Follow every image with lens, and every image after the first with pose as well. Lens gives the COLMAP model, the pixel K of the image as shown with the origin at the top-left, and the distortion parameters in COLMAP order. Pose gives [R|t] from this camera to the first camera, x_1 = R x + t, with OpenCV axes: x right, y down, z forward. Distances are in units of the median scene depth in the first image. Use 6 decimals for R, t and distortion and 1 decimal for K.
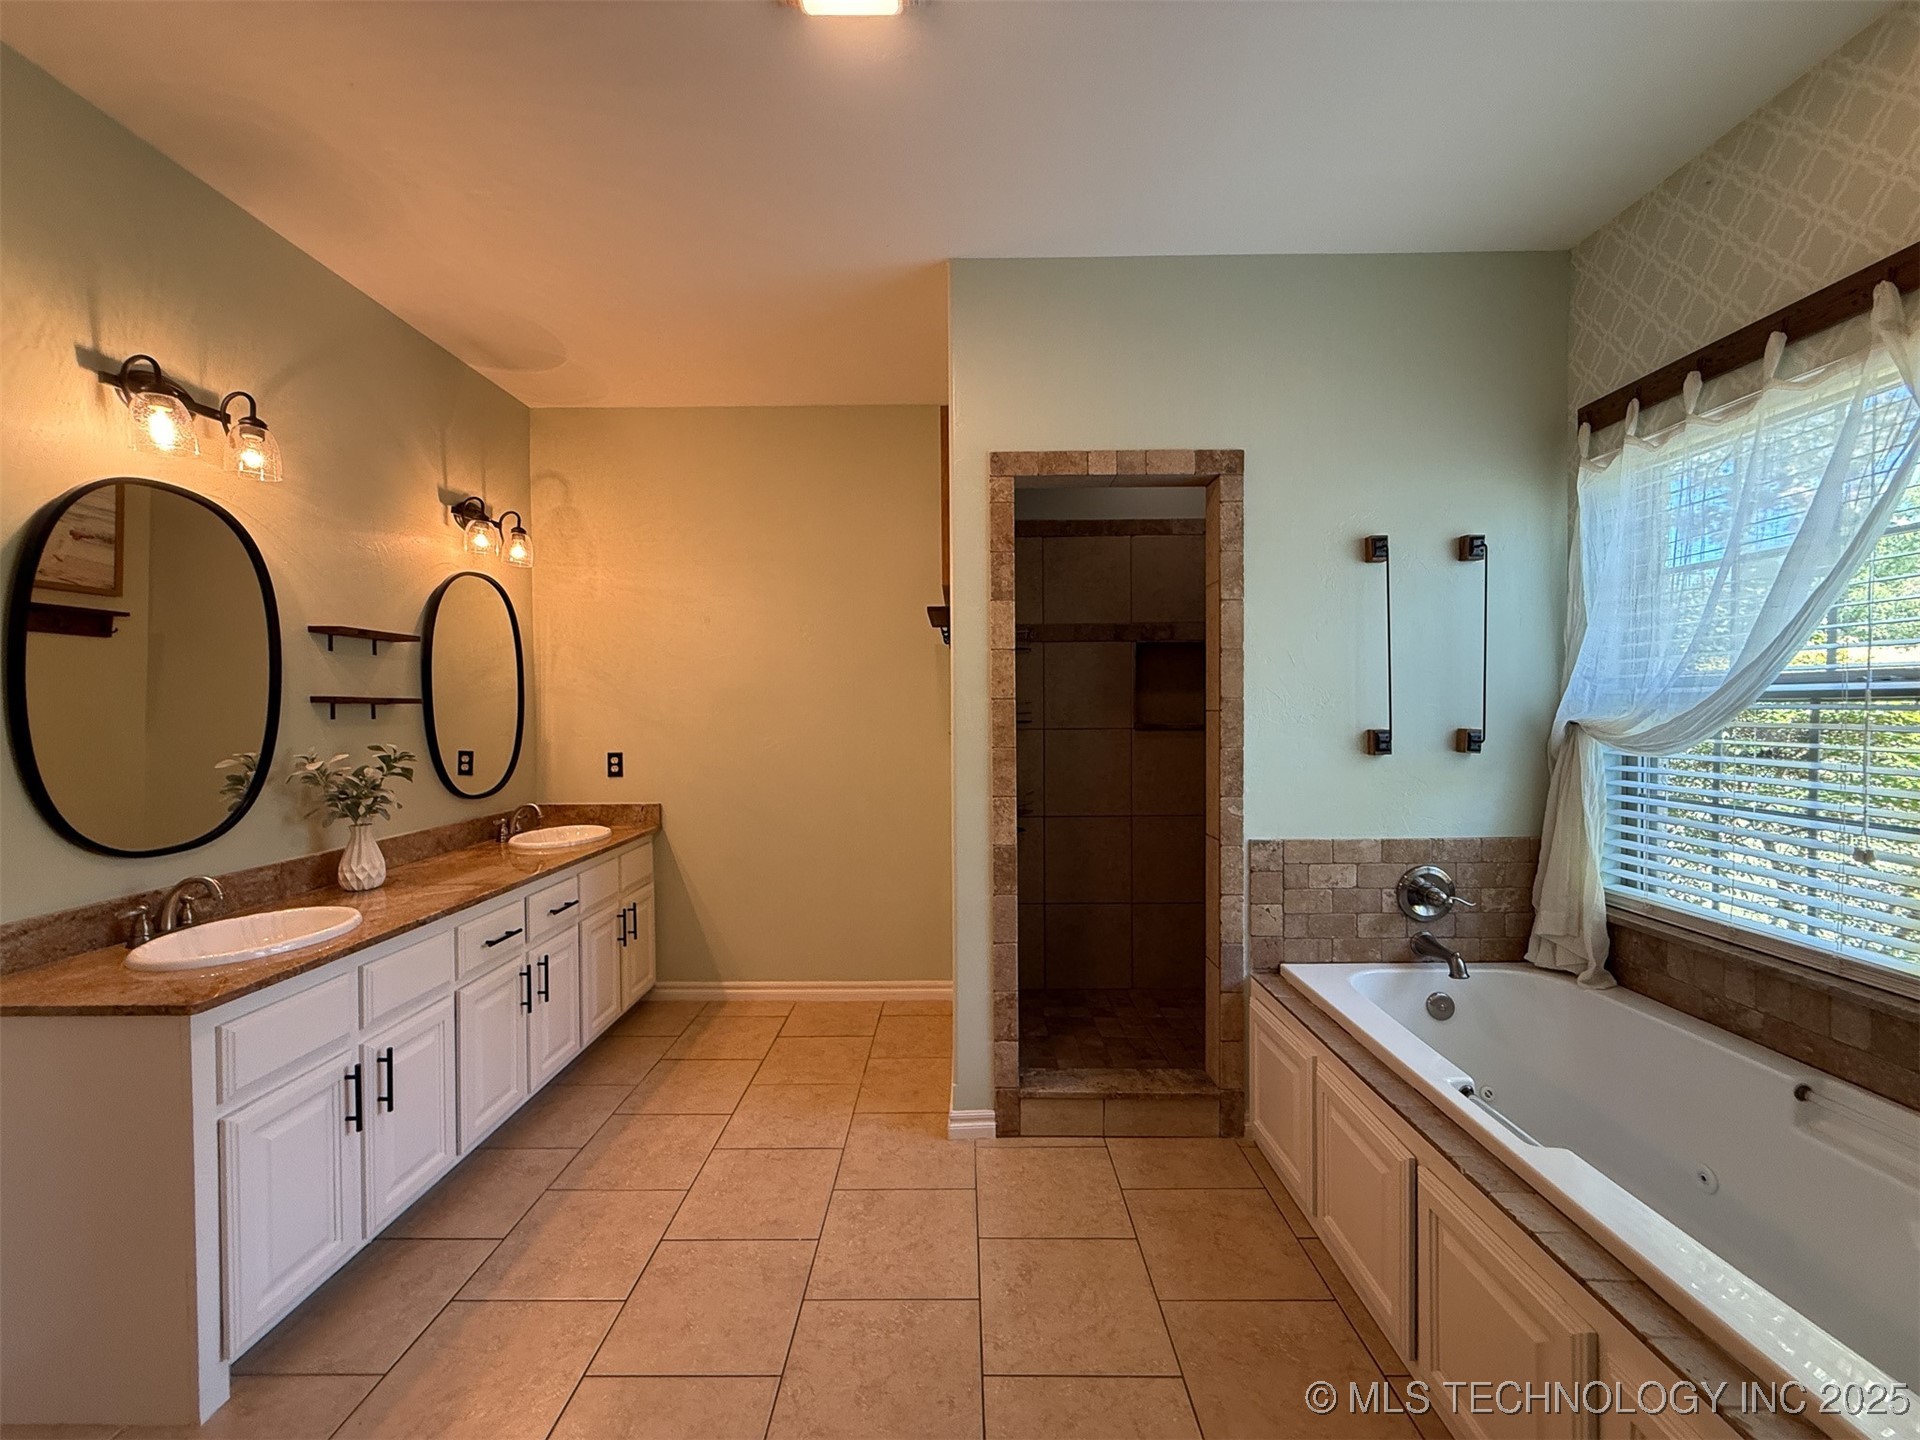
lens RADIAL K [[766.5, 0, 955.6], [0, 766.5, 719.0], [0, 0, 1]] dist [-0.001622, -0.000016]
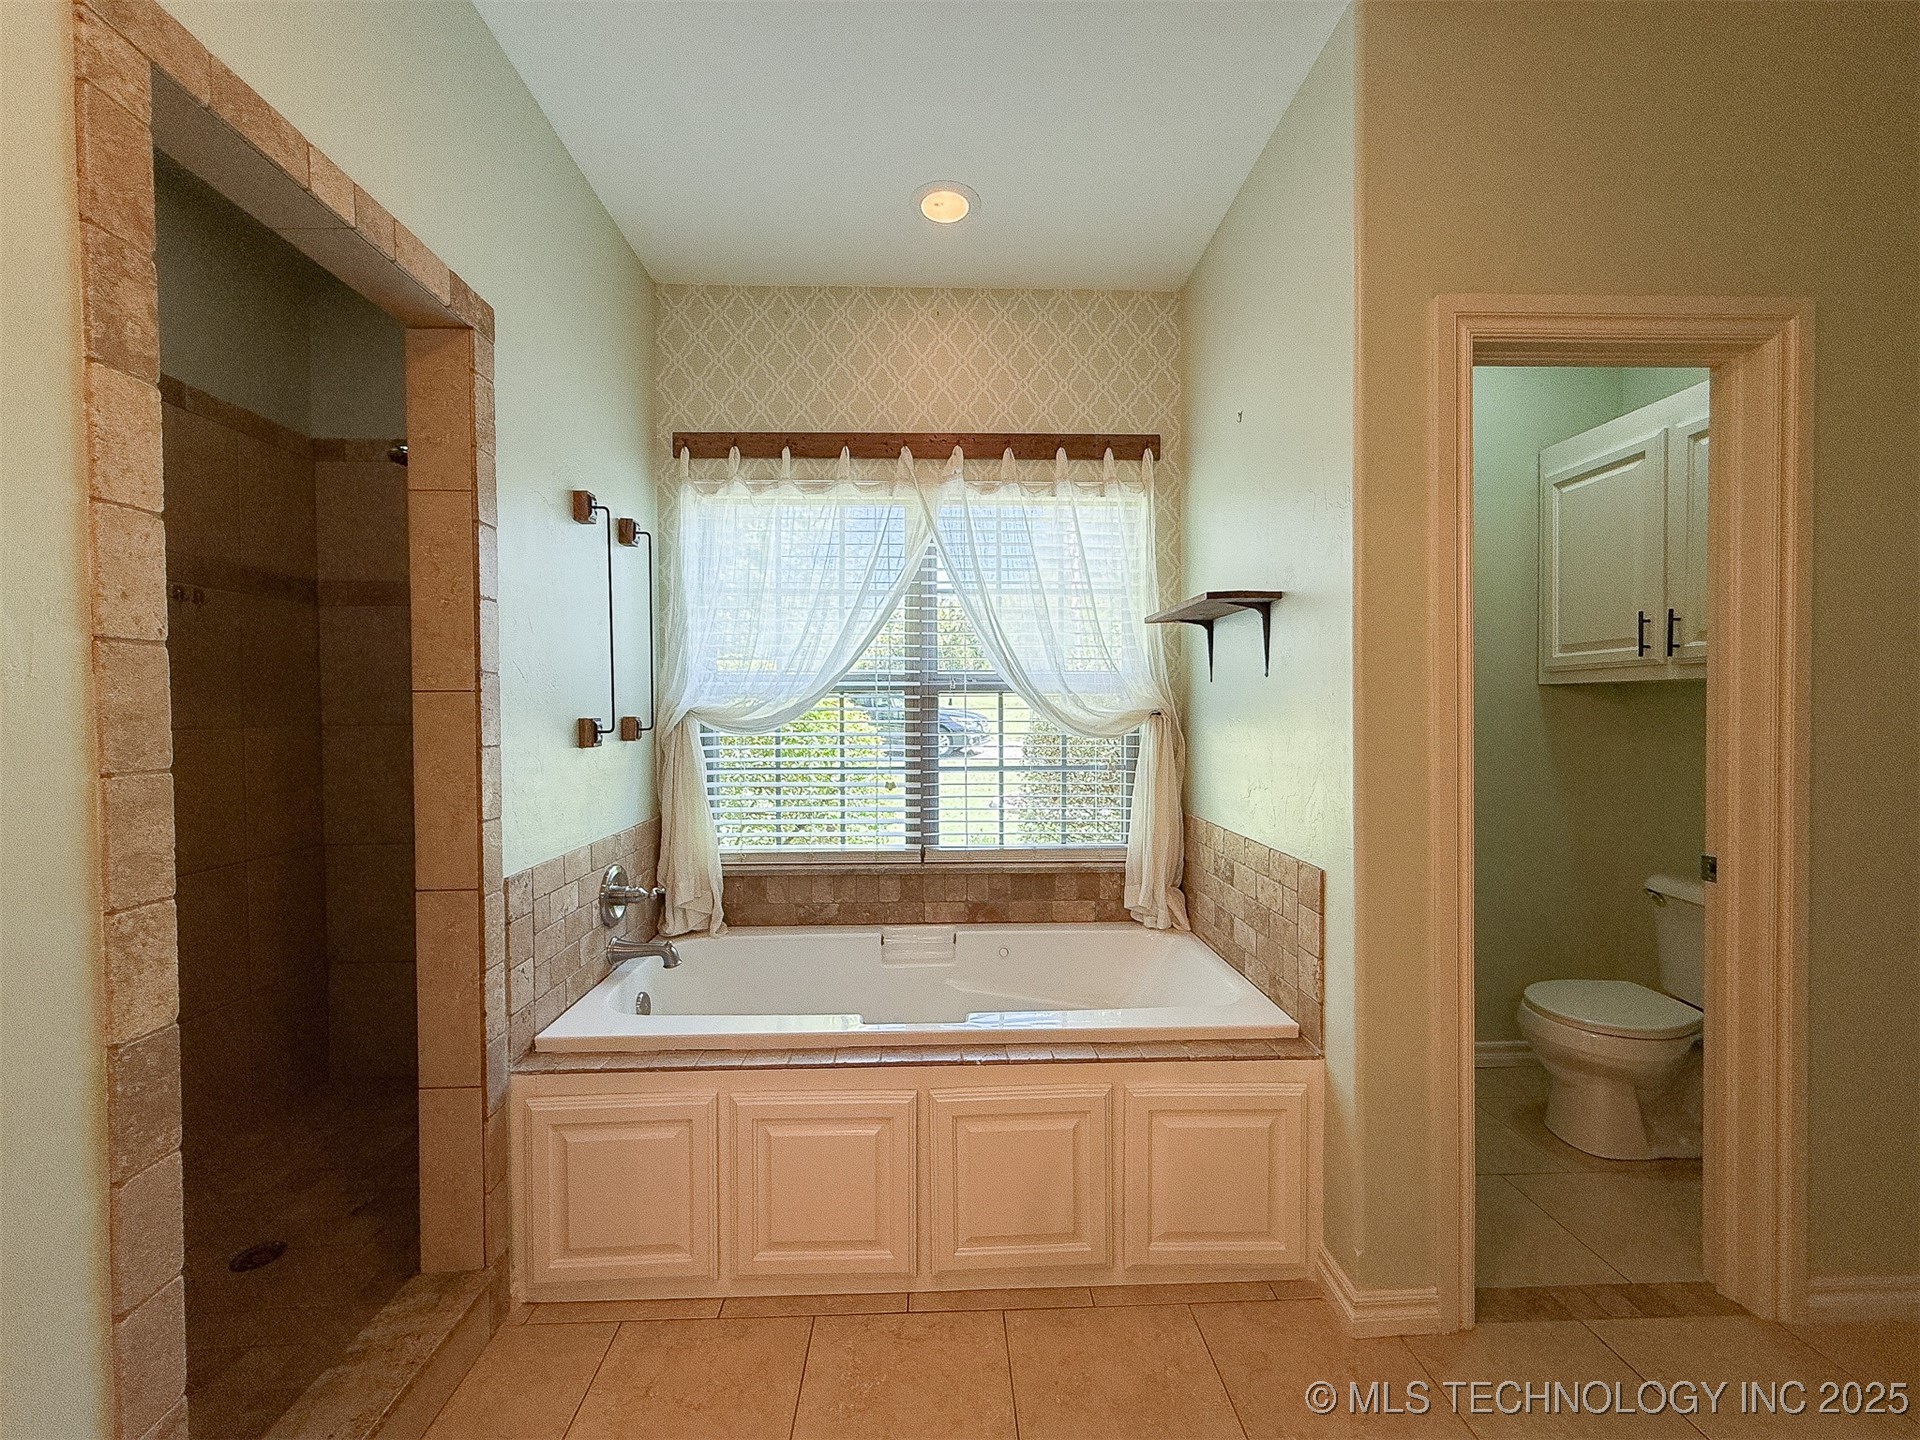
lens RADIAL K [[766.5, 0, 955.6], [0, 766.5, 719.0], [0, 0, 1]] dist [-0.001622, -0.000016]
pose [[-0.040602, -0.007179, 0.999150, -0.326131], [0.017416, 0.999817, 0.007892, 0.015722], [-0.999024, 0.017722, -0.040469, 0.626211]]
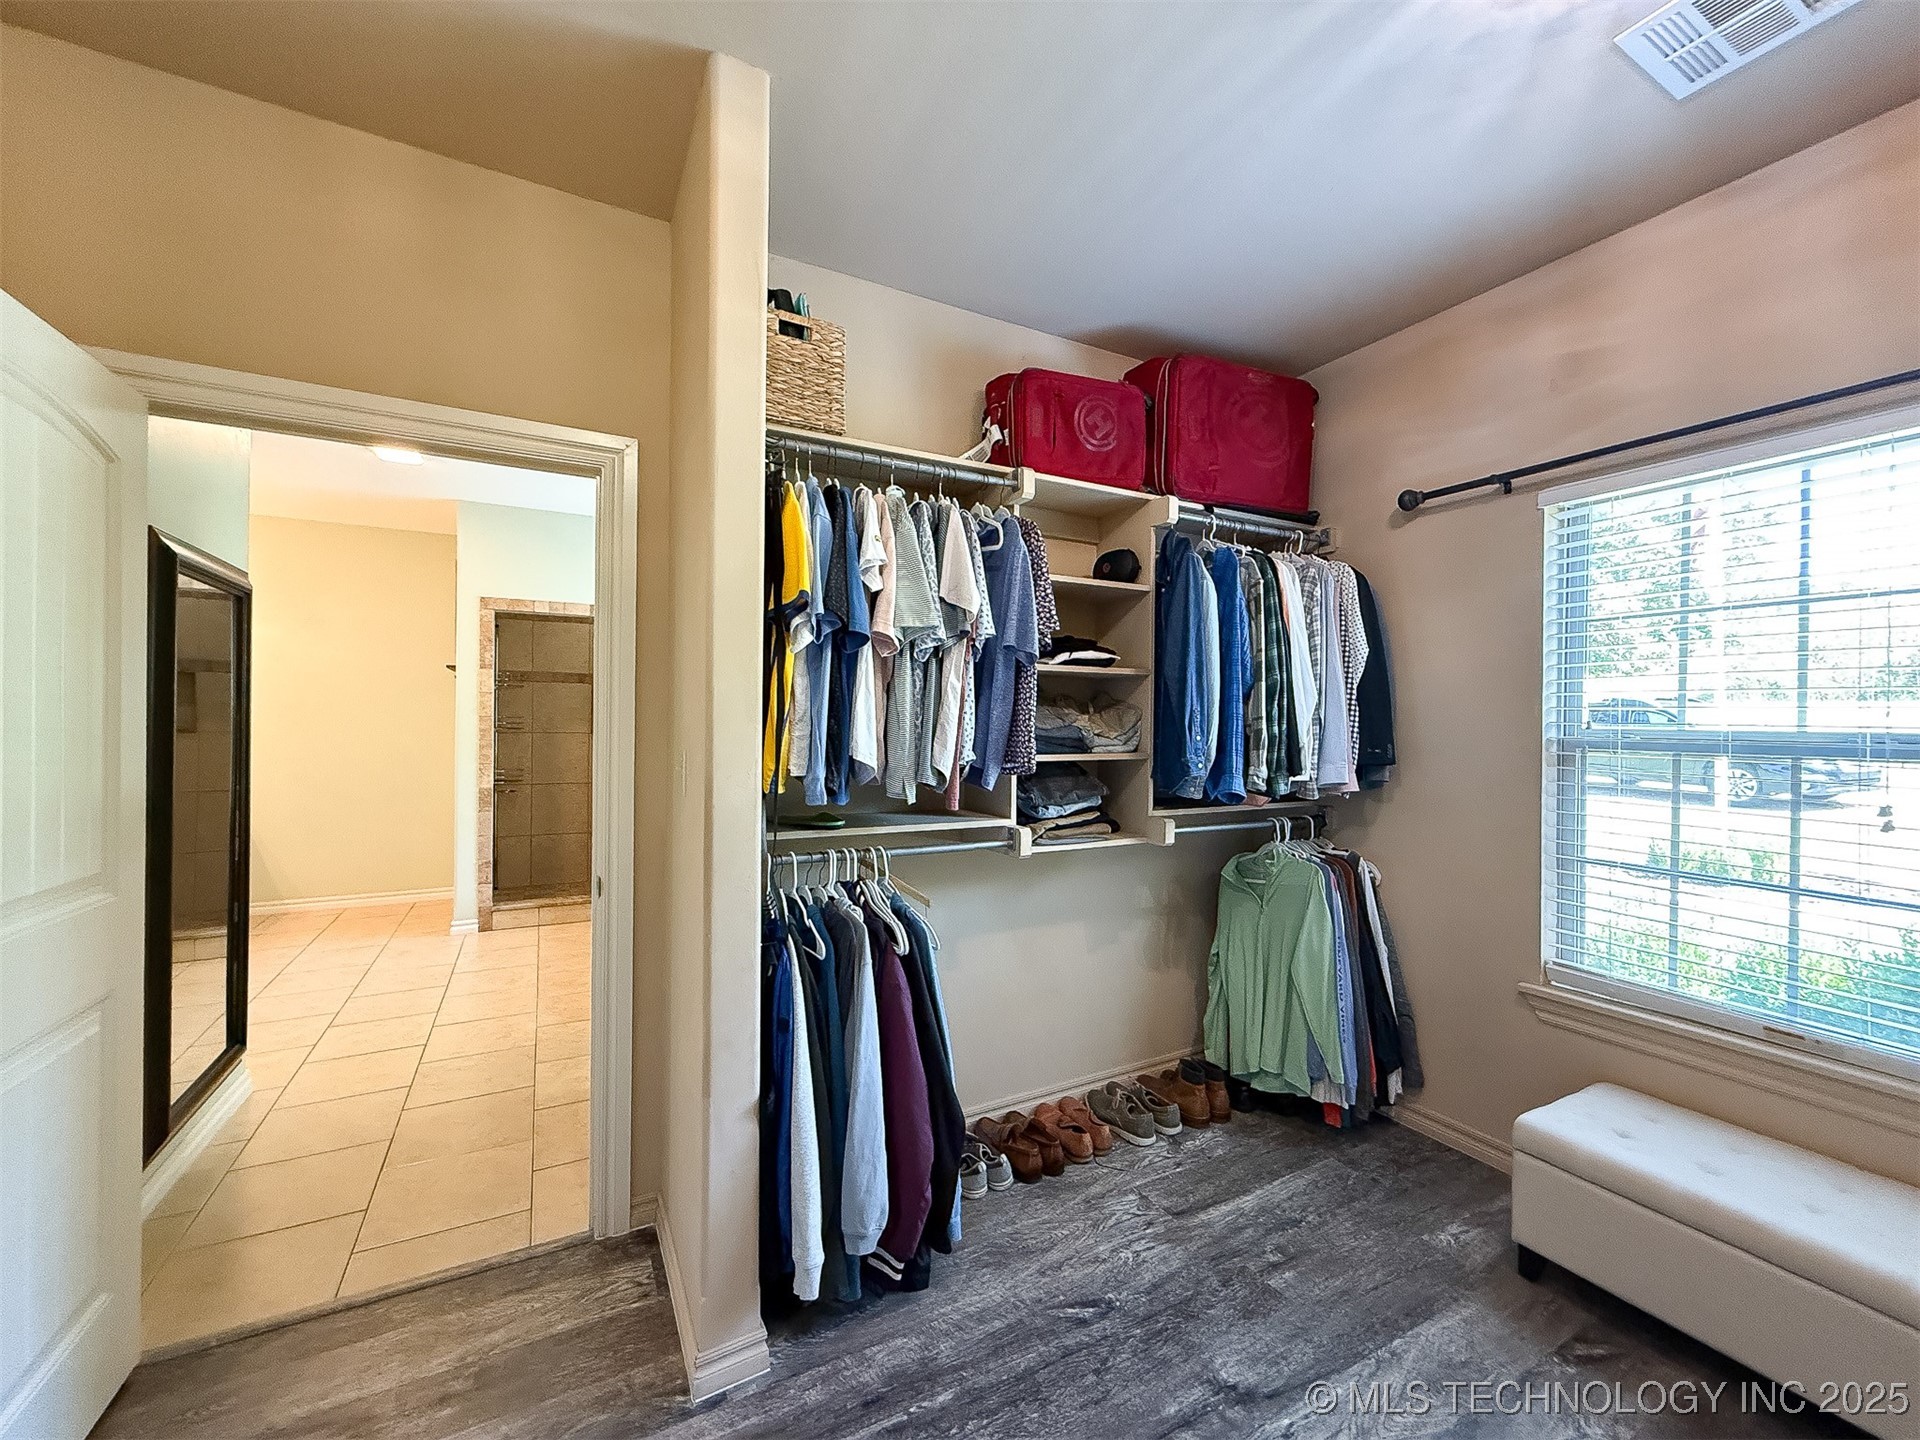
lens RADIAL K [[766.5, 0, 955.6], [0, 766.5, 719.0], [0, 0, 1]] dist [-0.001622, -0.000016]
pose [[0.876645, 0.014246, 0.480926, 0.180473], [-0.008737, 0.999868, -0.013692, -0.002097], [-0.481058, 0.007801, 0.876654, -1.420796]]
